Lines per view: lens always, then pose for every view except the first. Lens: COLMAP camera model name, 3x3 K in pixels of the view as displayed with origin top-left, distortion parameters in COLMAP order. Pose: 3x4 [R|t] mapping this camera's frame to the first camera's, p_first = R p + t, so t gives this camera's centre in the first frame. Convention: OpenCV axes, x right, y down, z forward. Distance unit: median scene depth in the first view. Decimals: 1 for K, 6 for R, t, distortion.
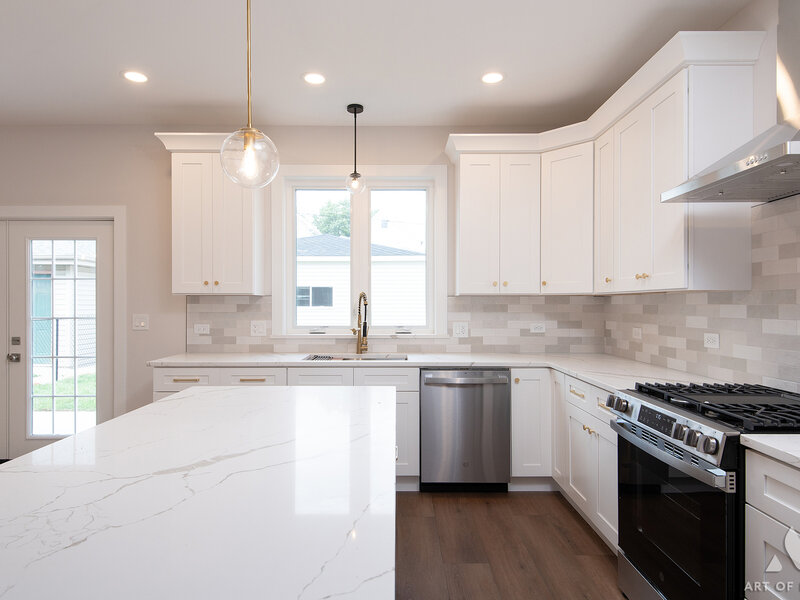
lens RADIAL K [[501.2, 0, 400.0], [0, 501.2, 300.0], [0, 0, 1]] dist [0.006577, -0.000308]
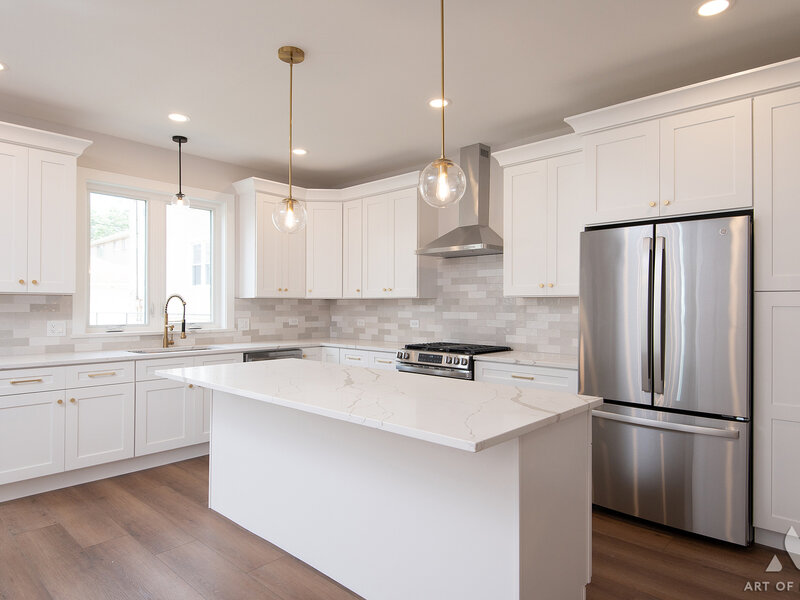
lens RADIAL K [[501.2, 0, 400.0], [0, 501.2, 300.0], [0, 0, 1]] dist [0.006577, -0.000308]
pose [[0.657388, 0.010933, 0.753473, -0.597571], [-0.008571, 0.999939, -0.007031, 0.001994], [-0.753504, -0.001836, 0.657441, -0.159285]]
